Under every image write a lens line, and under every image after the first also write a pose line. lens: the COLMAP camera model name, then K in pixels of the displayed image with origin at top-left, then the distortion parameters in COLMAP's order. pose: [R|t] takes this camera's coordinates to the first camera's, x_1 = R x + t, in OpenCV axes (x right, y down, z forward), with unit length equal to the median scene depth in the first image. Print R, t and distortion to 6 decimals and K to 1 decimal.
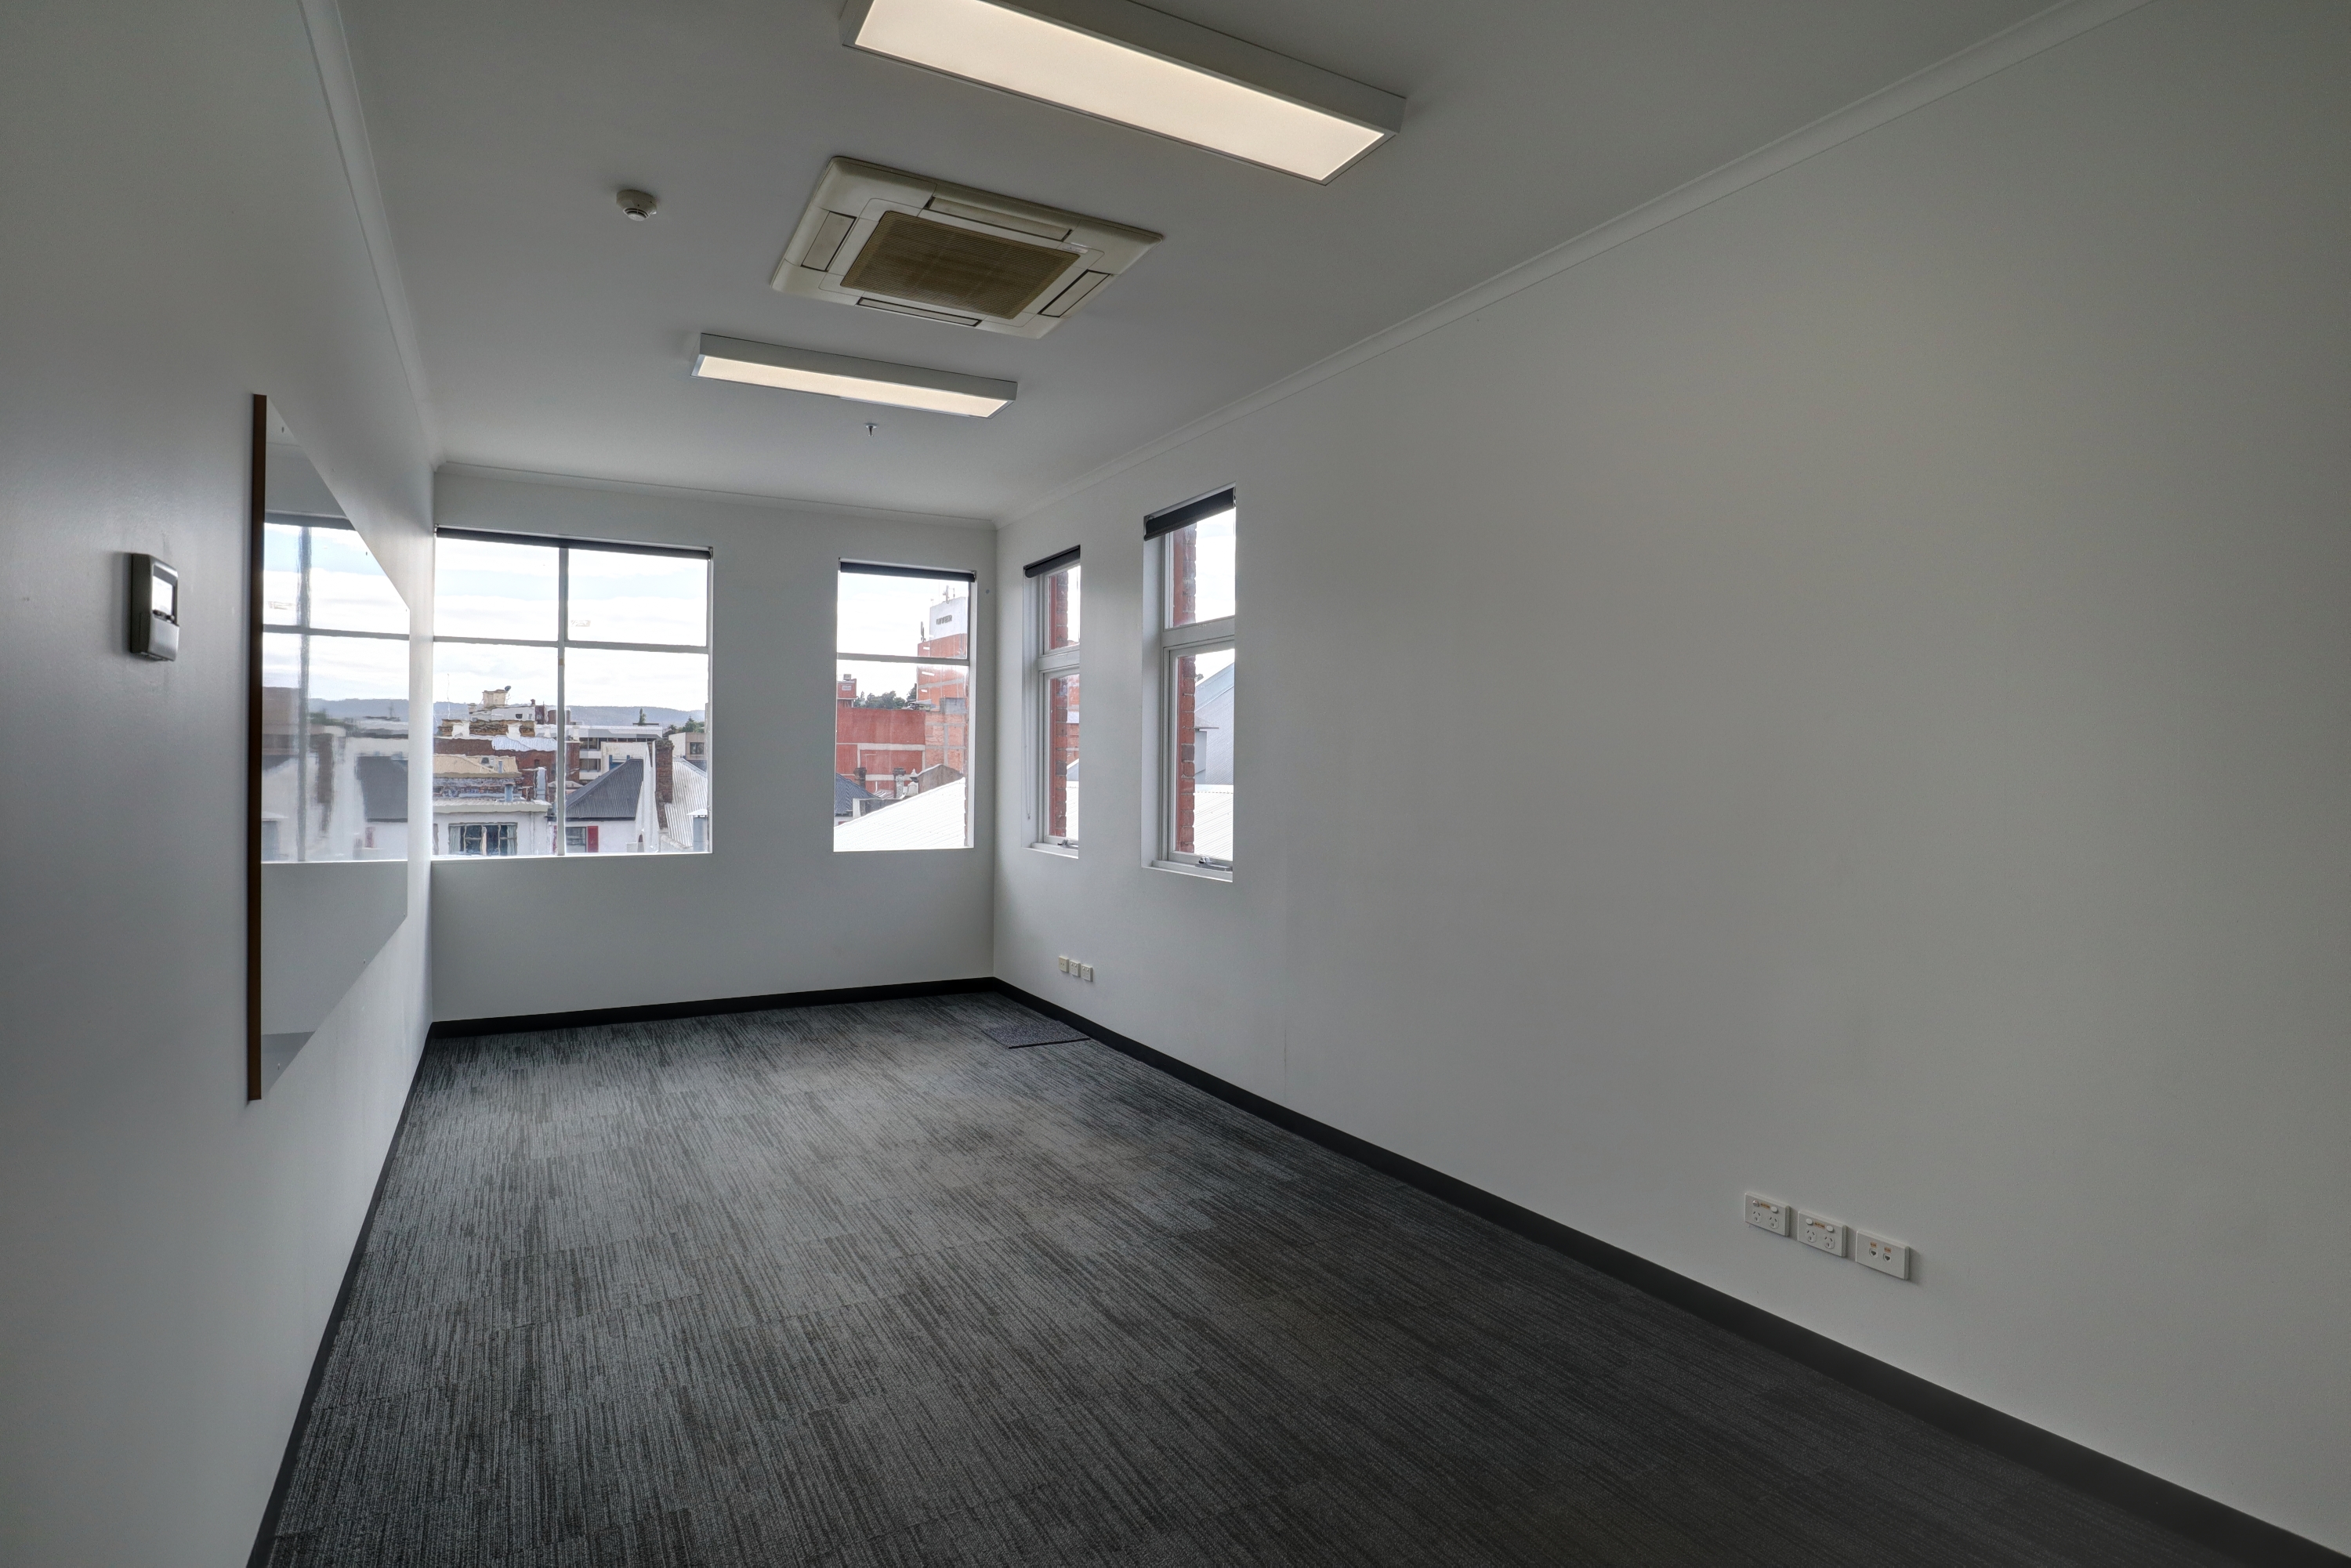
lens RADIAL K [[1185.0, 0, 1189.1], [0, 1185.0, 775.1], [0, 0, 1]] dist [-0.036769, 0.008845]
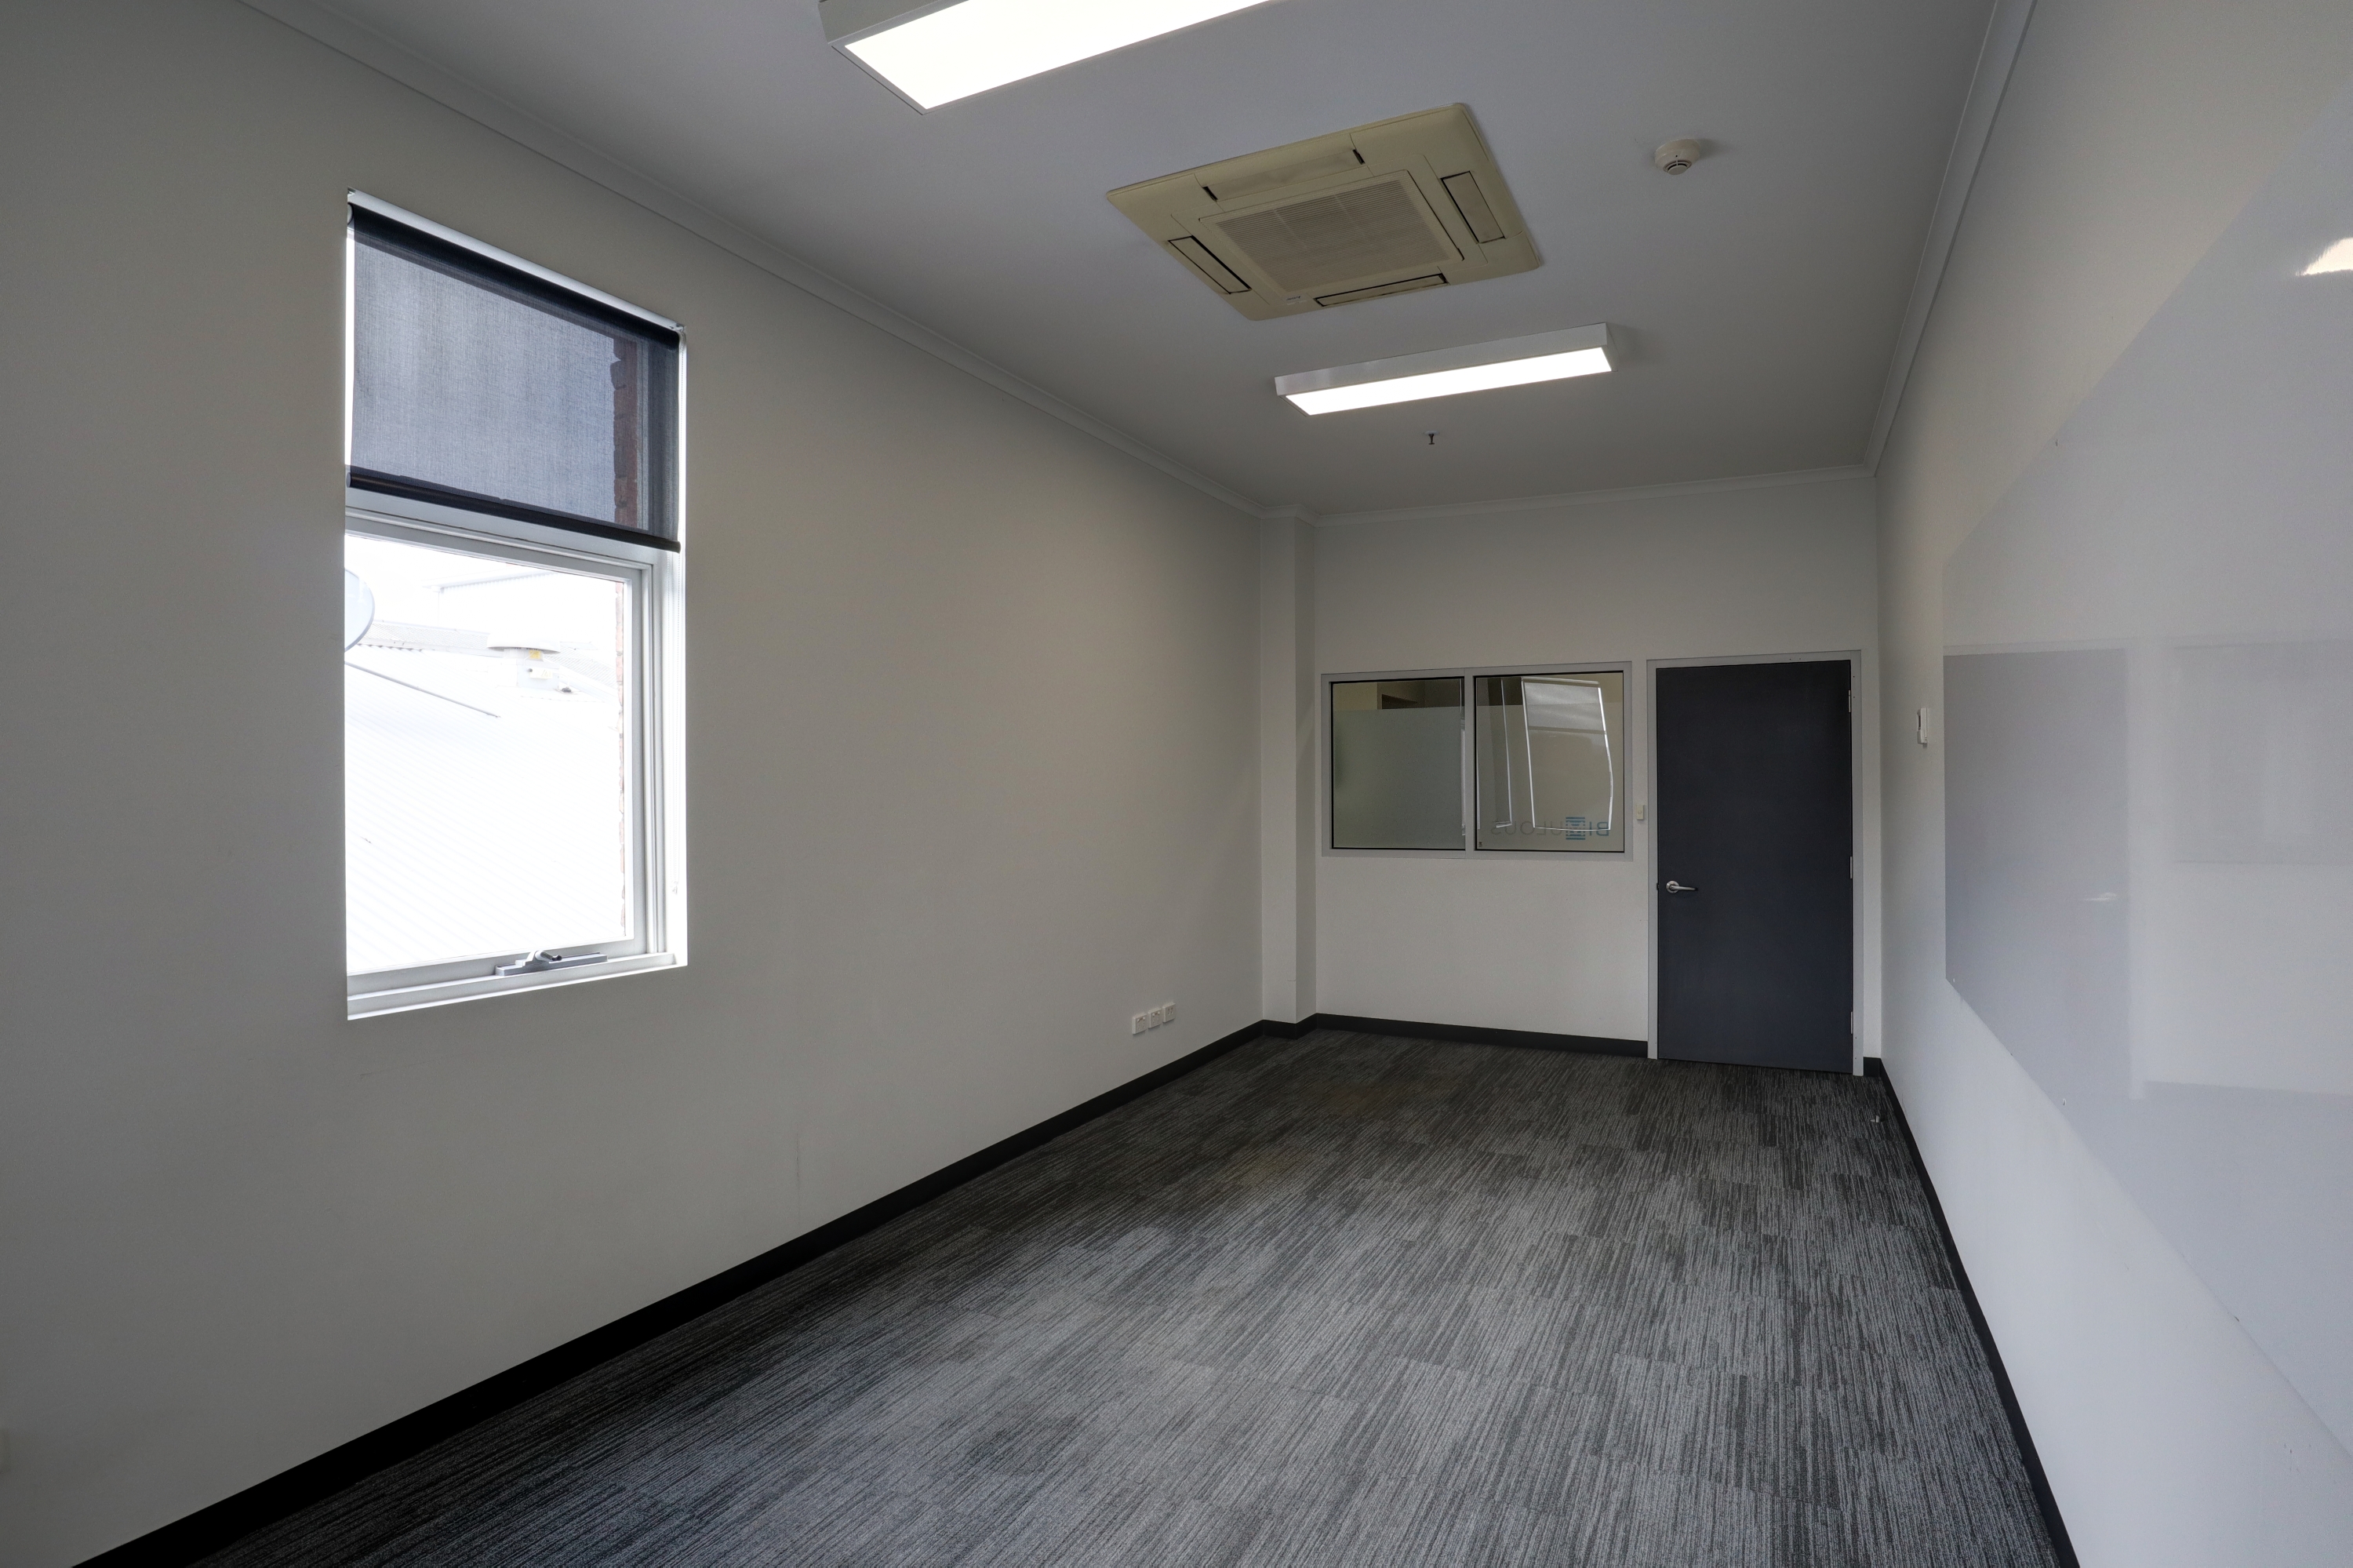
lens RADIAL K [[1186.1, 0, 1192.7], [0, 1186.1, 781.7], [0, 0, 1]] dist [-0.036769, 0.008845]
pose [[-0.562196, -0.002493, 0.827000, -0.858030], [0.001776, 0.999990, 0.004222, -0.011153], [-0.827002, 0.003842, -0.562186, 1.548898]]
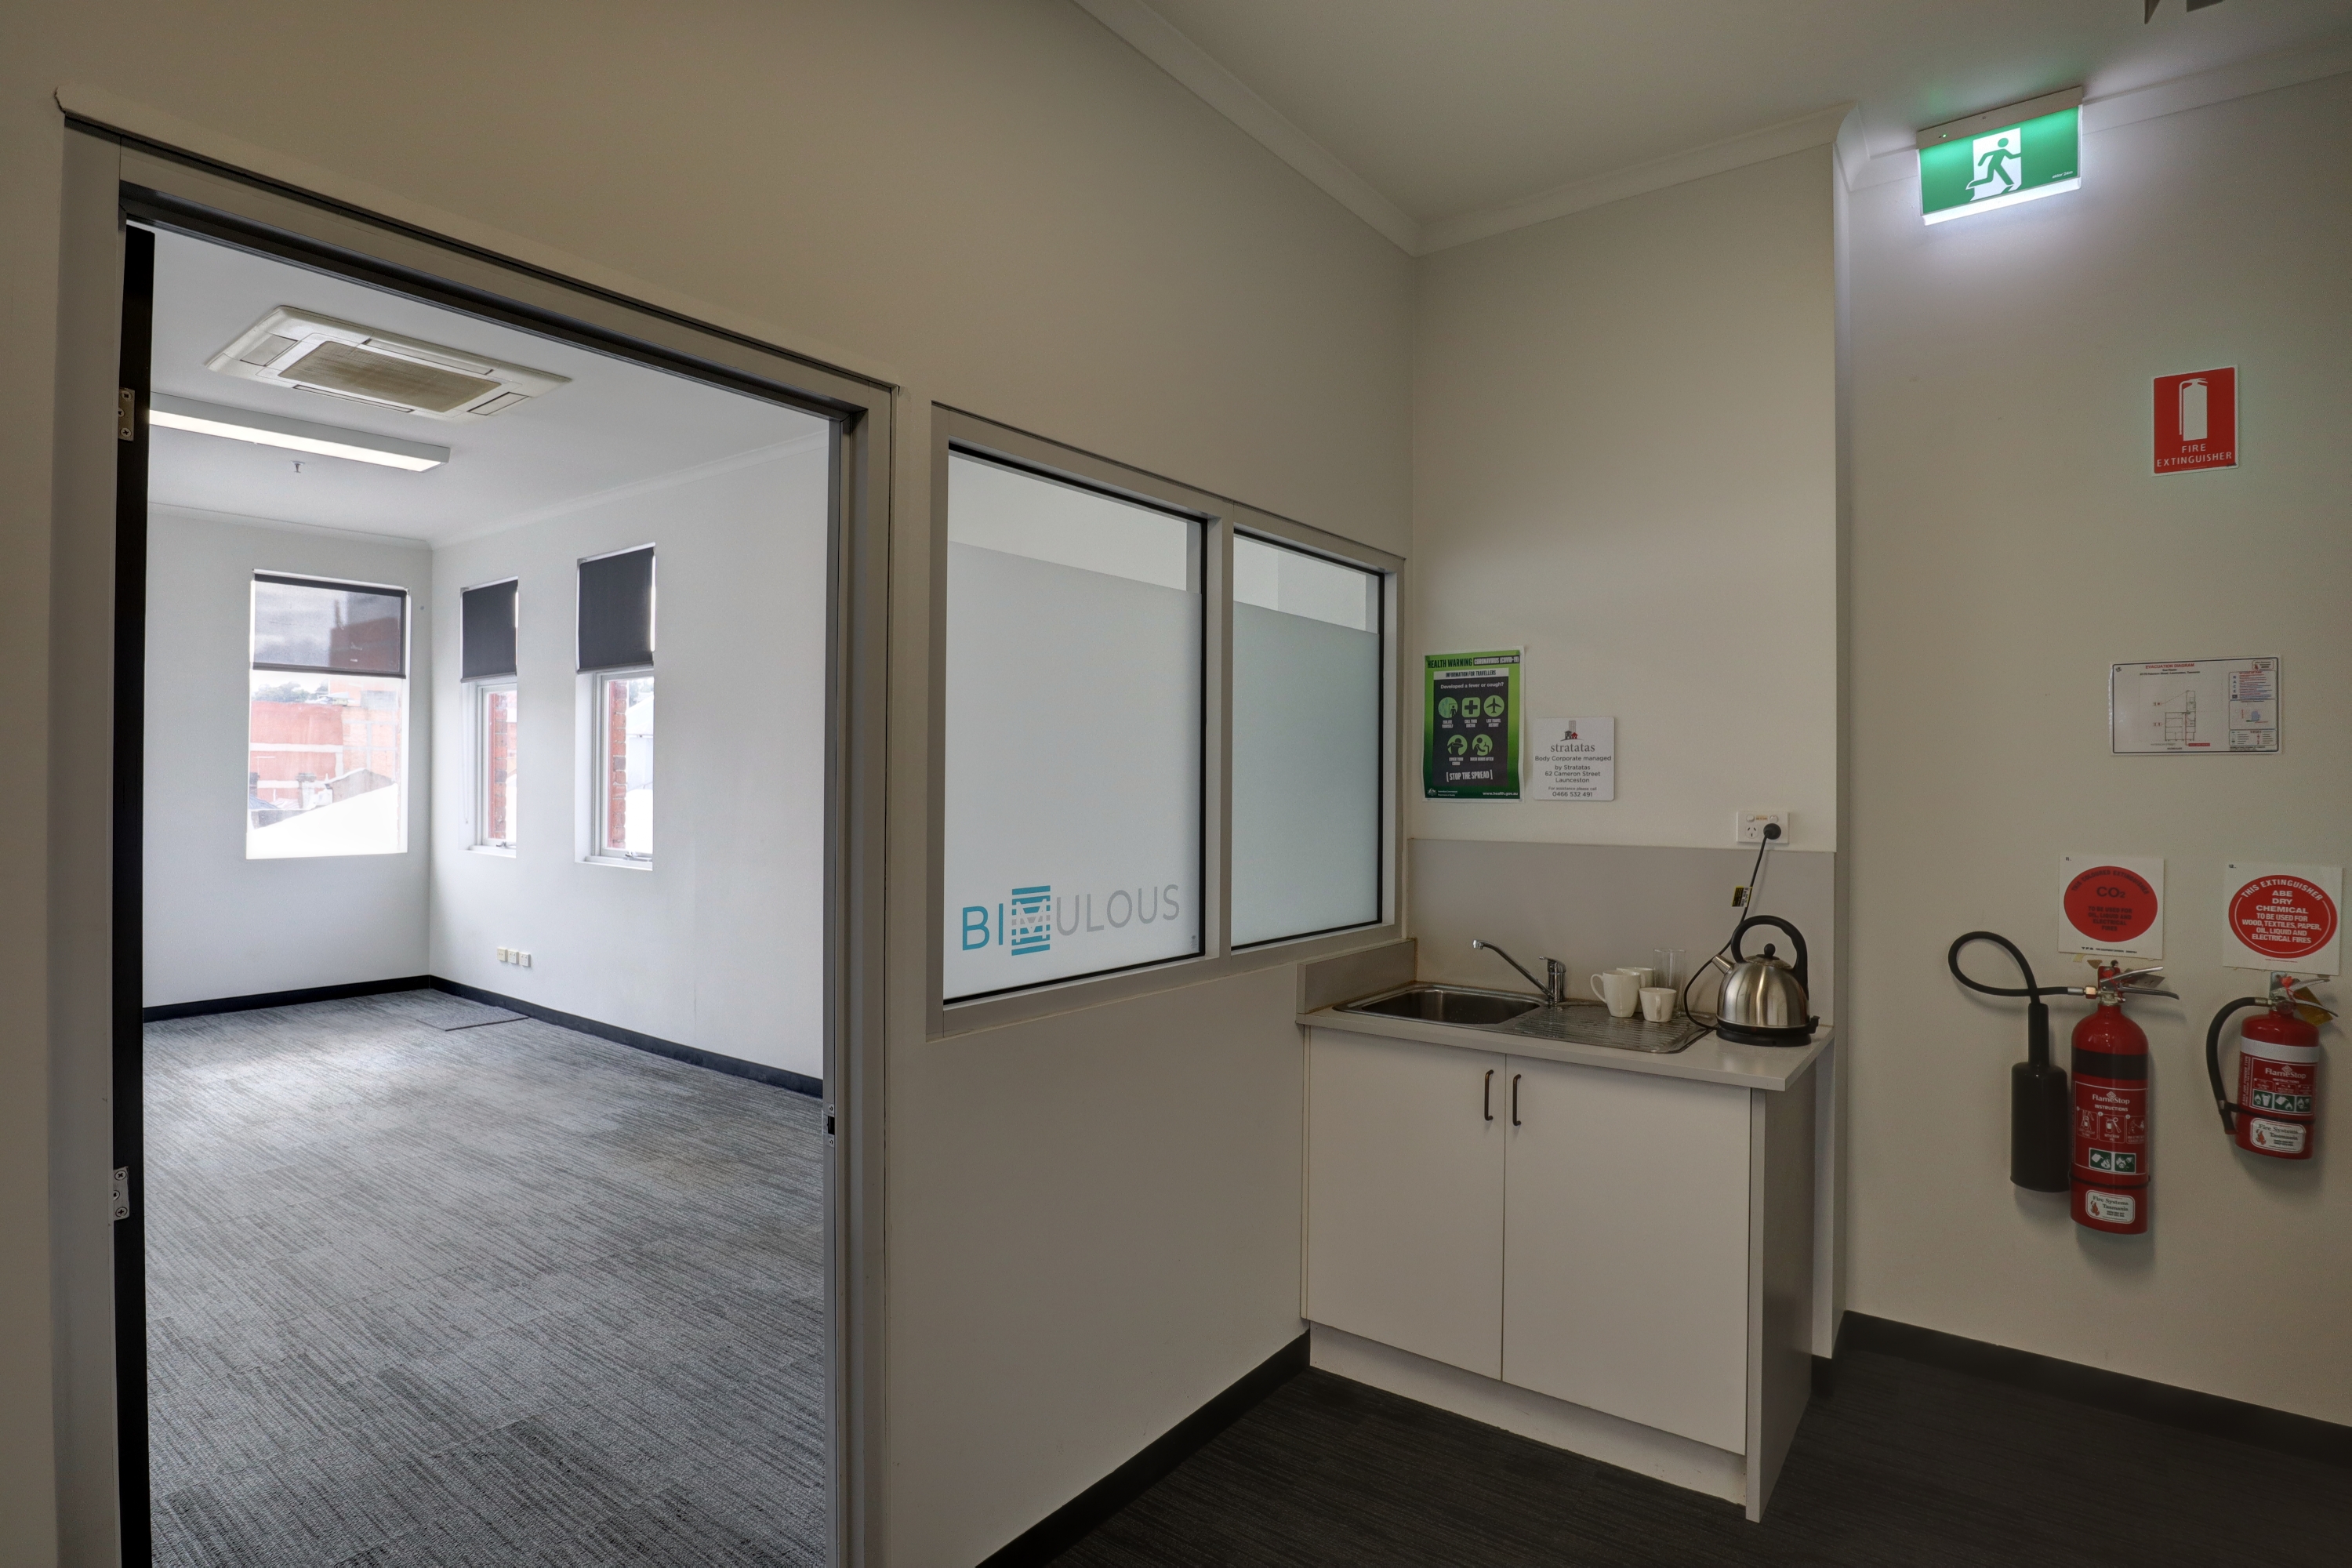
lens RADIAL K [[1185.5, 0, 1191.4], [0, 1185.5, 776.0], [0, 0, 1]] dist [-0.036769, 0.008845]
pose [[0.916596, -0.002347, 0.399808, 0.082805], [0.003173, 0.999994, -0.001404, -0.004320], [-0.399803, 0.002556, 0.916598, -0.450005]]
